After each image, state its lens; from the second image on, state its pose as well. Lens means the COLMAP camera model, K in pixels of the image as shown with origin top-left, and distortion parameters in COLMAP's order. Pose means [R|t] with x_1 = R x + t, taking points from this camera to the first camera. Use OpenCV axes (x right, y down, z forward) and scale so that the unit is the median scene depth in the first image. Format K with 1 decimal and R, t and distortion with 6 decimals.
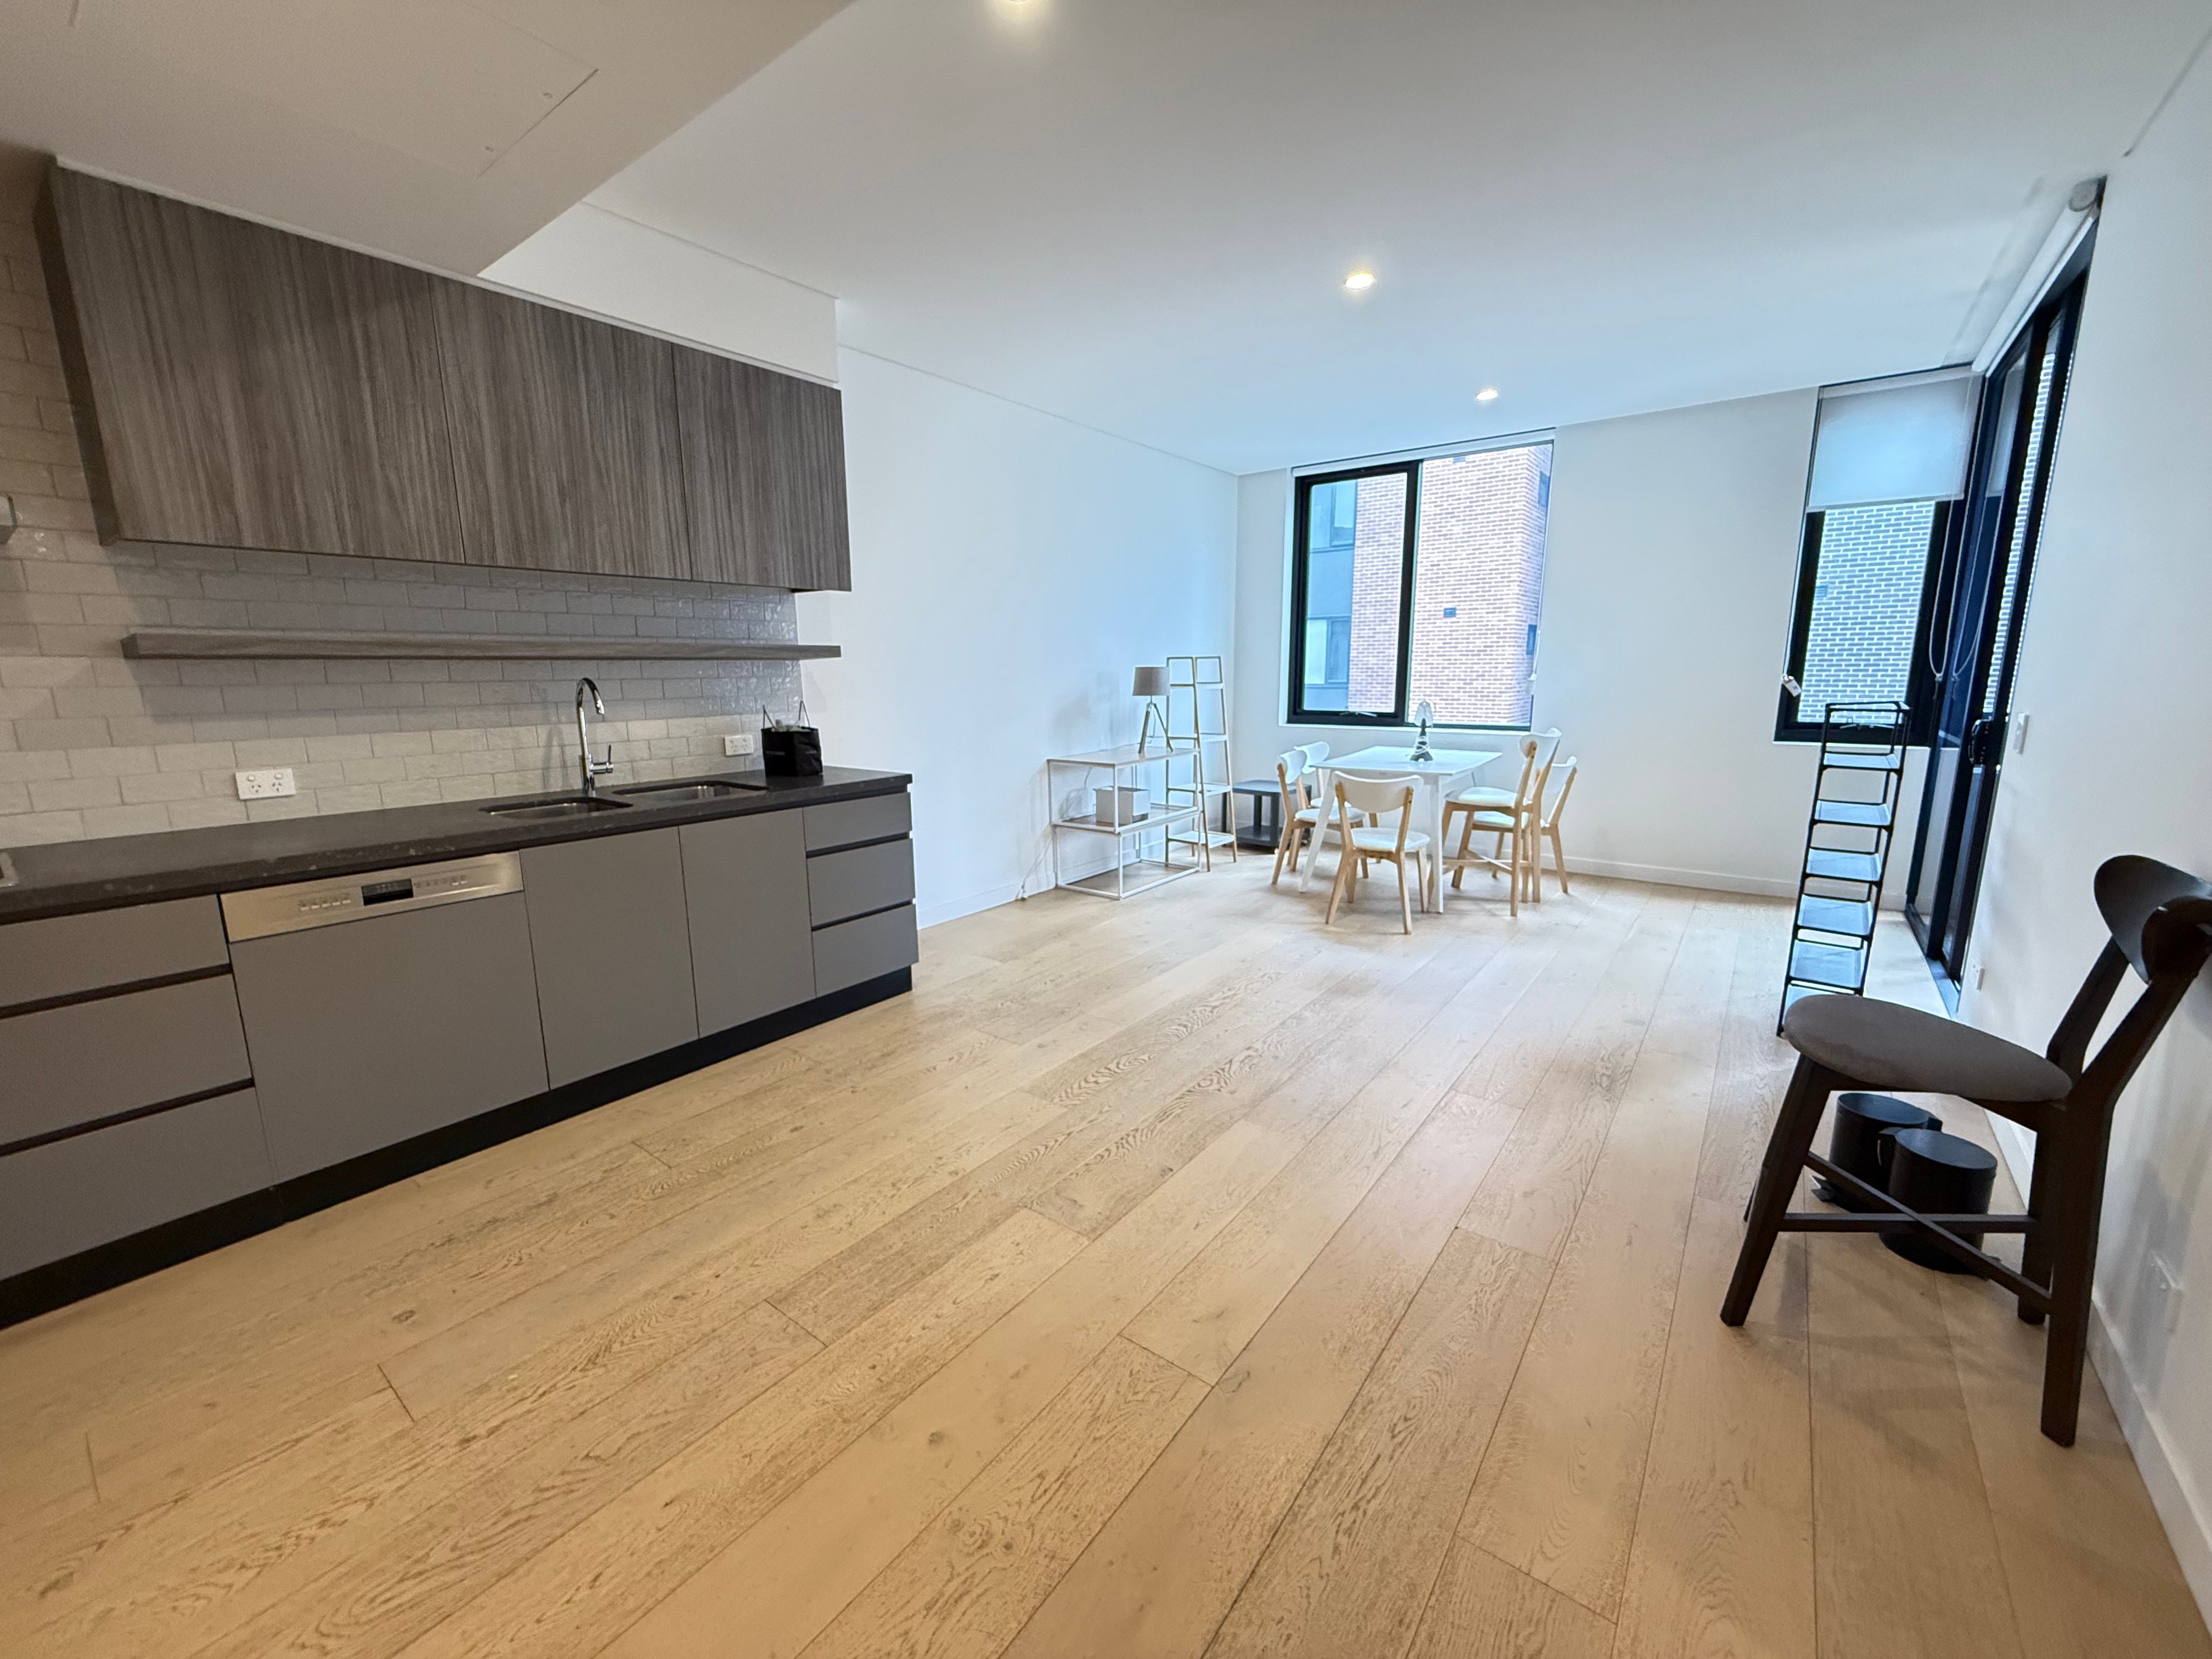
lens RADIAL K [[885.6, 0, 1103.0], [0, 885.6, 832.9], [0, 0, 1]] dist [0.004229, -0.001576]
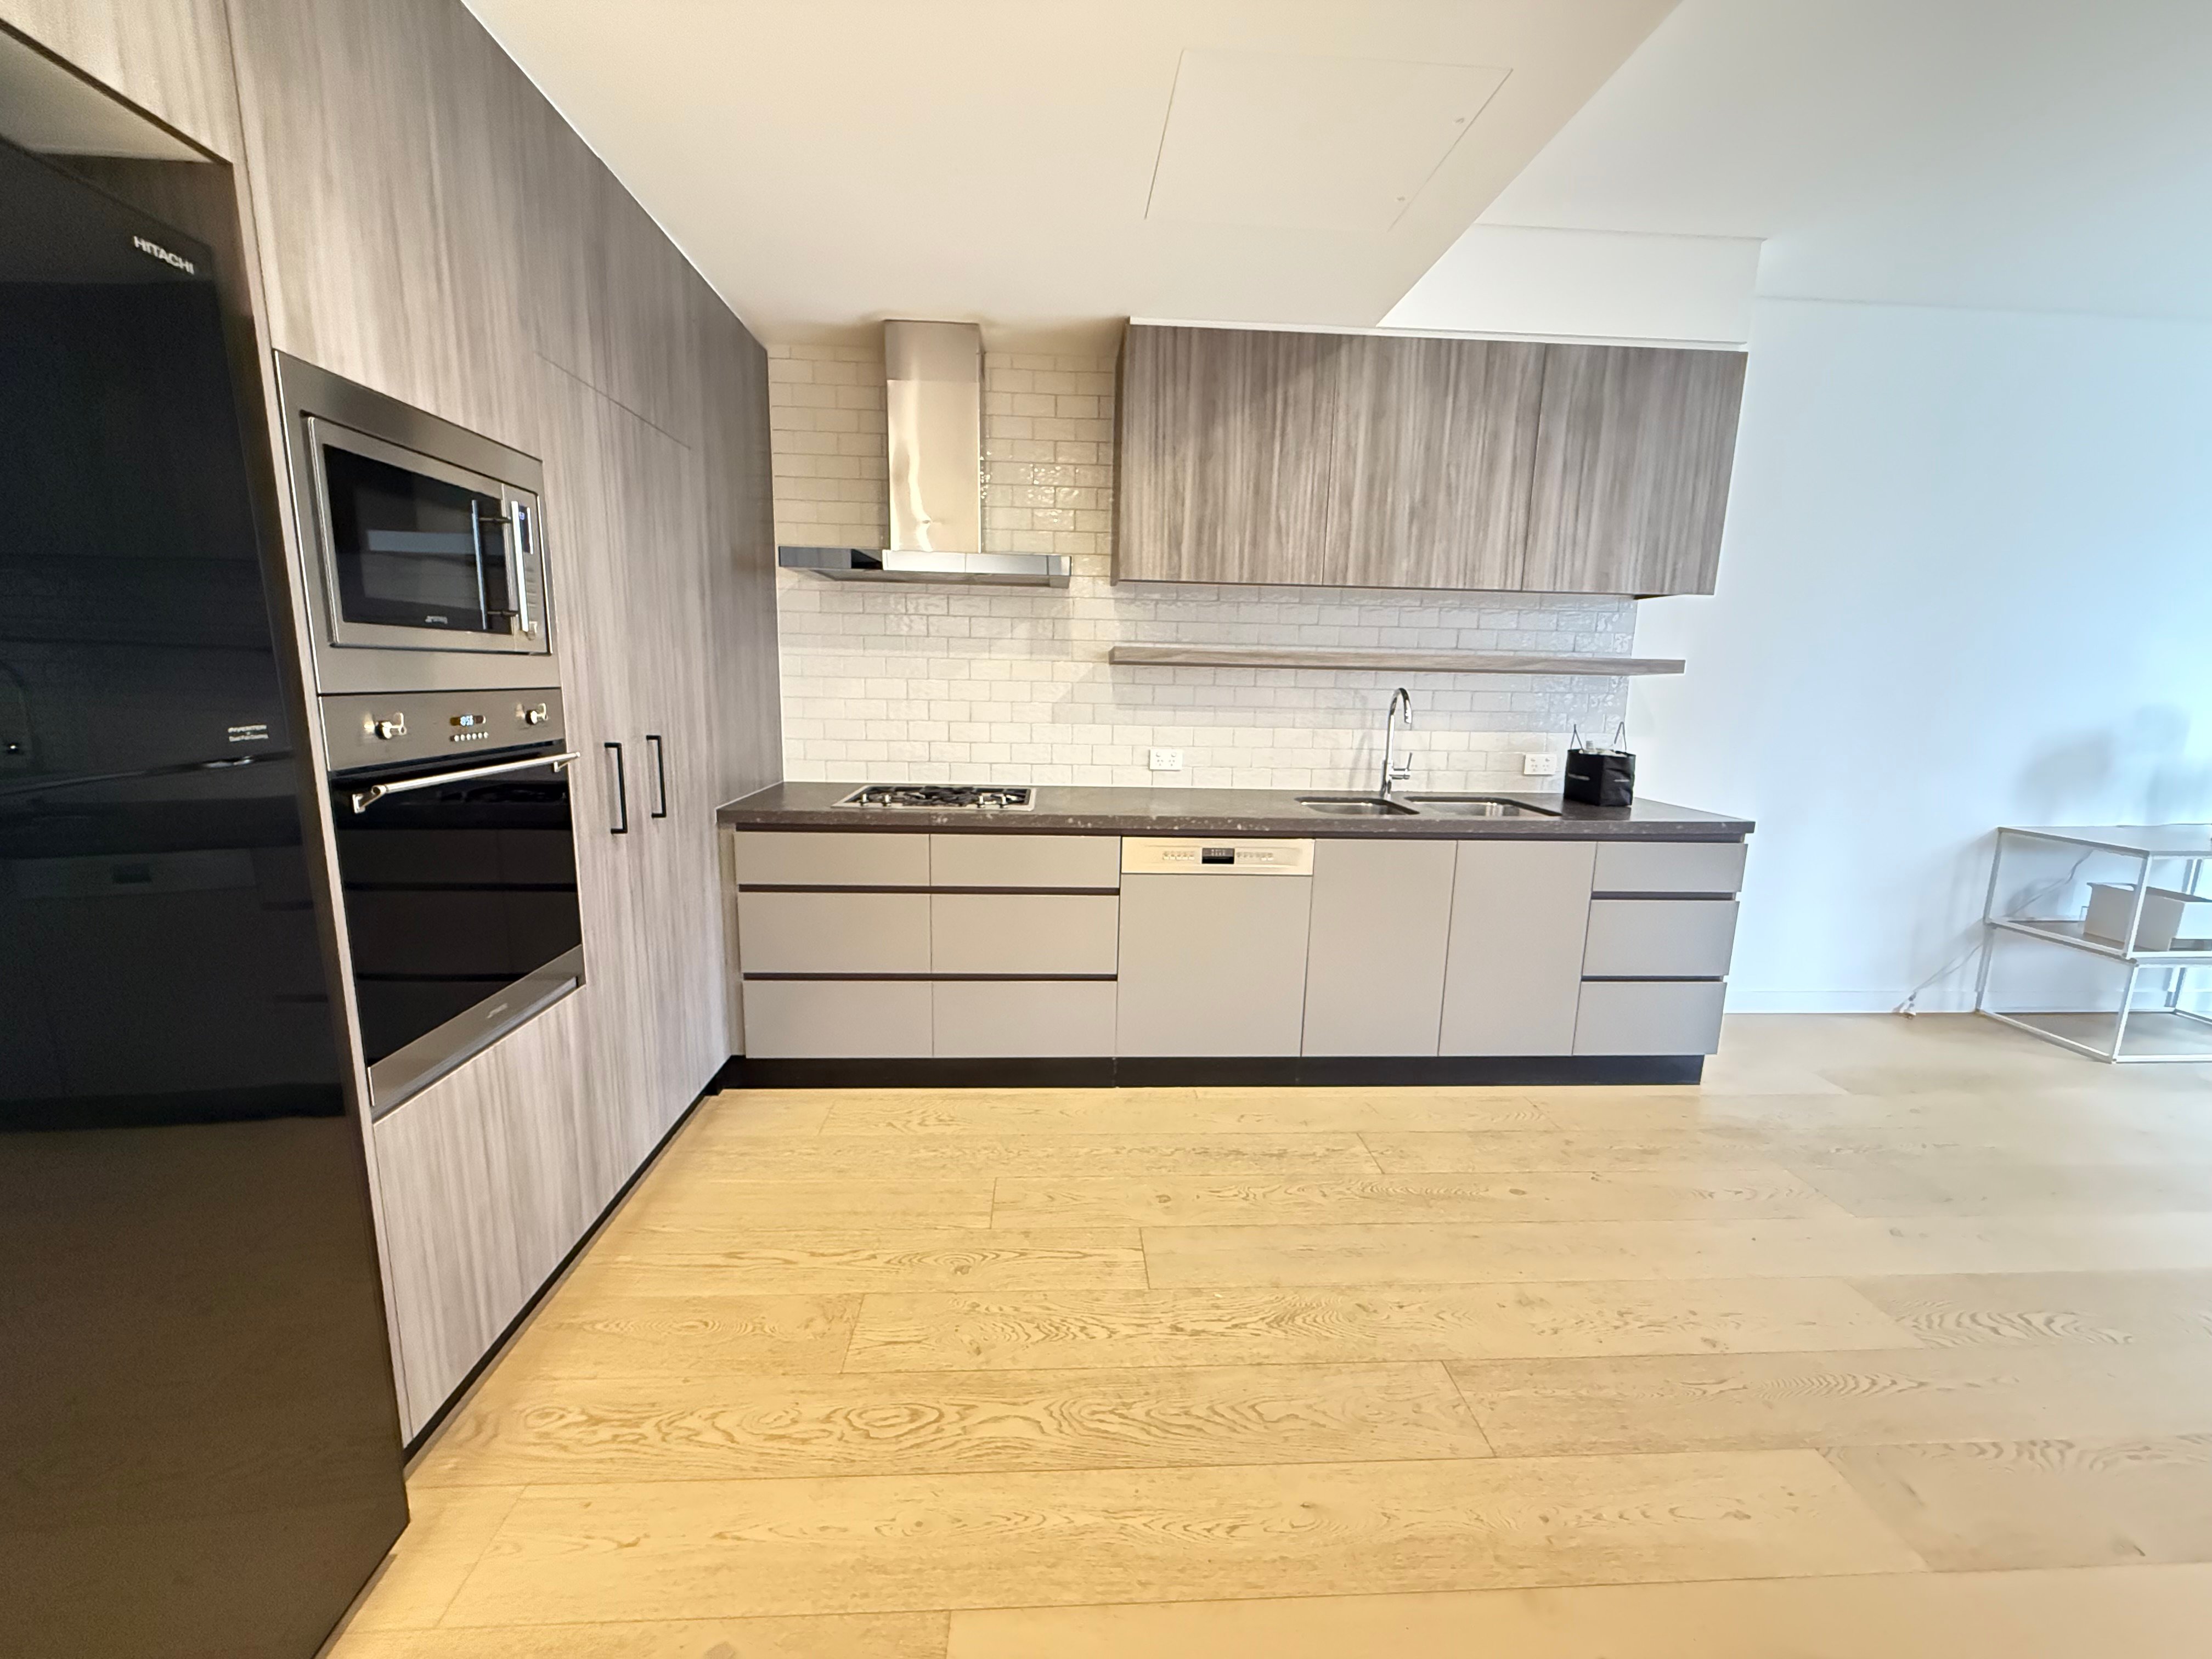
lens RADIAL K [[885.6, 0, 1103.6], [0, 885.6, 831.2], [0, 0, 1]] dist [0.004229, -0.001576]
pose [[0.650900, 0.150853, -0.744024, -0.004069], [-0.165743, 0.984654, 0.054643, -0.005843], [0.740849, 0.087750, 0.665914, 0.050988]]
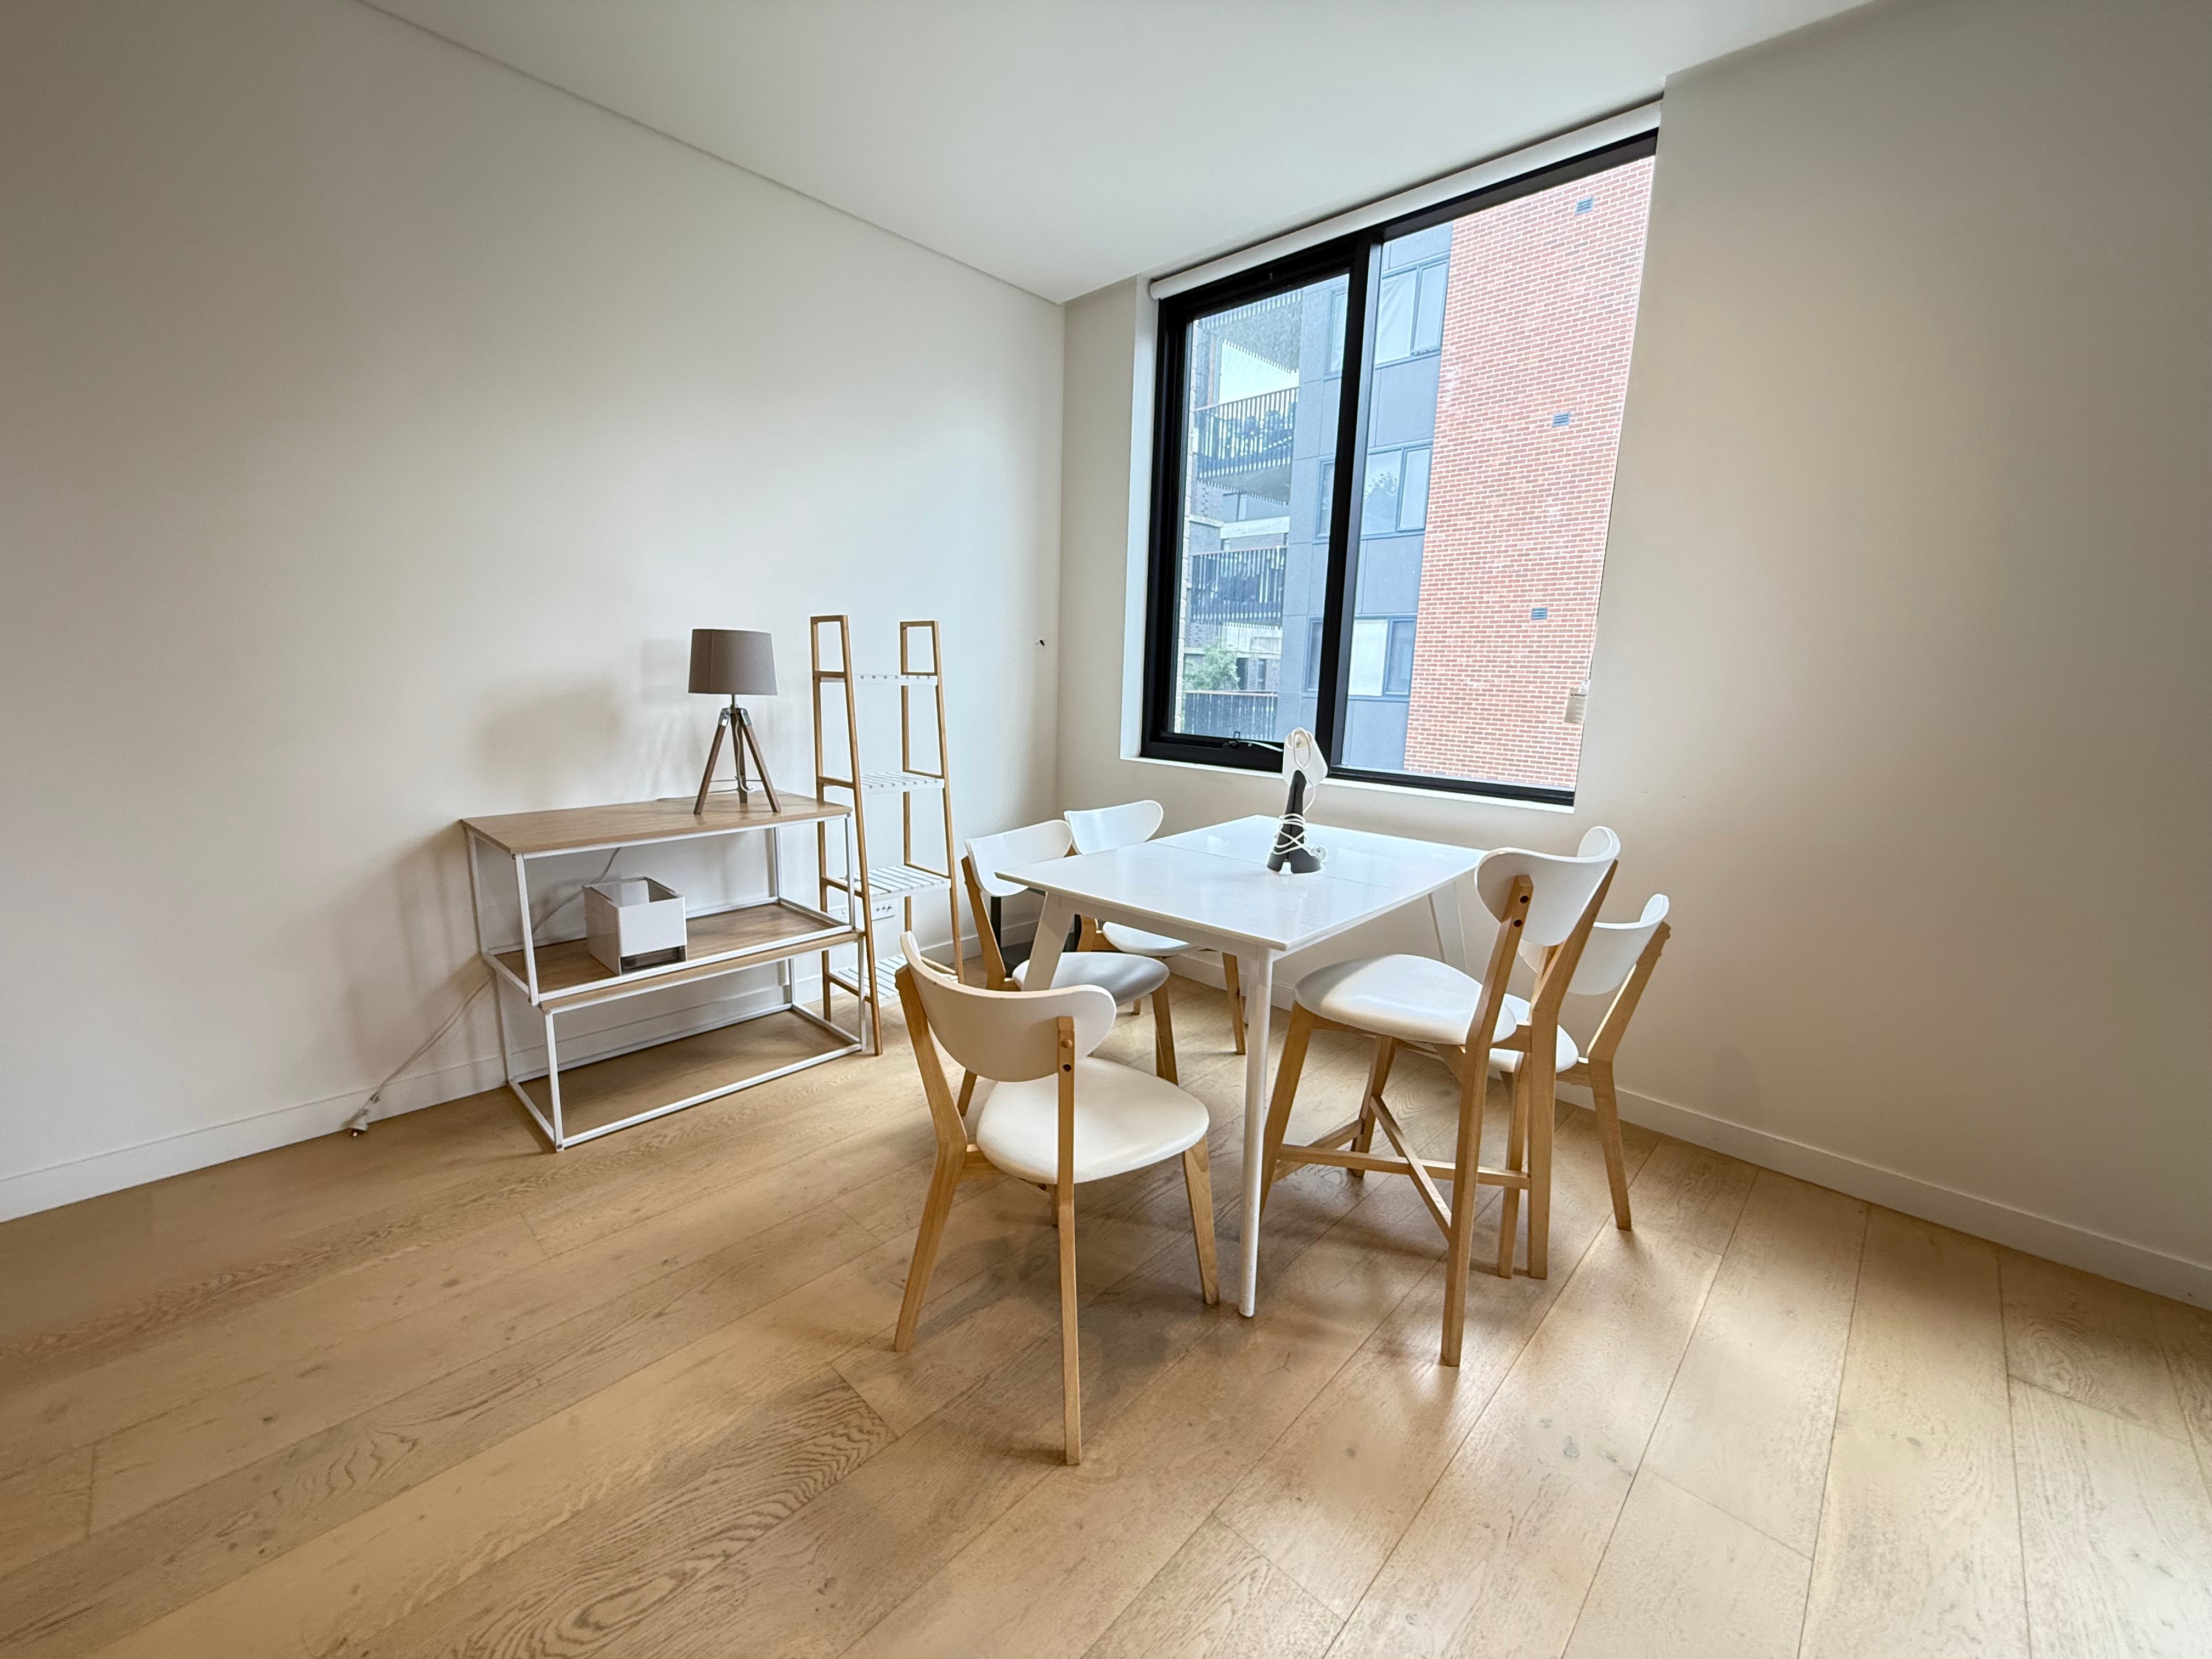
lens RADIAL K [[885.6, 0, 1105.1], [0, 885.6, 828.6], [0, 0, 1]] dist [0.004229, -0.001576]
pose [[0.993609, 0.054479, -0.098856, 0.585914], [-0.055398, 0.998443, -0.006582, -0.175404], [0.098343, 0.012016, 0.995080, 1.061512]]
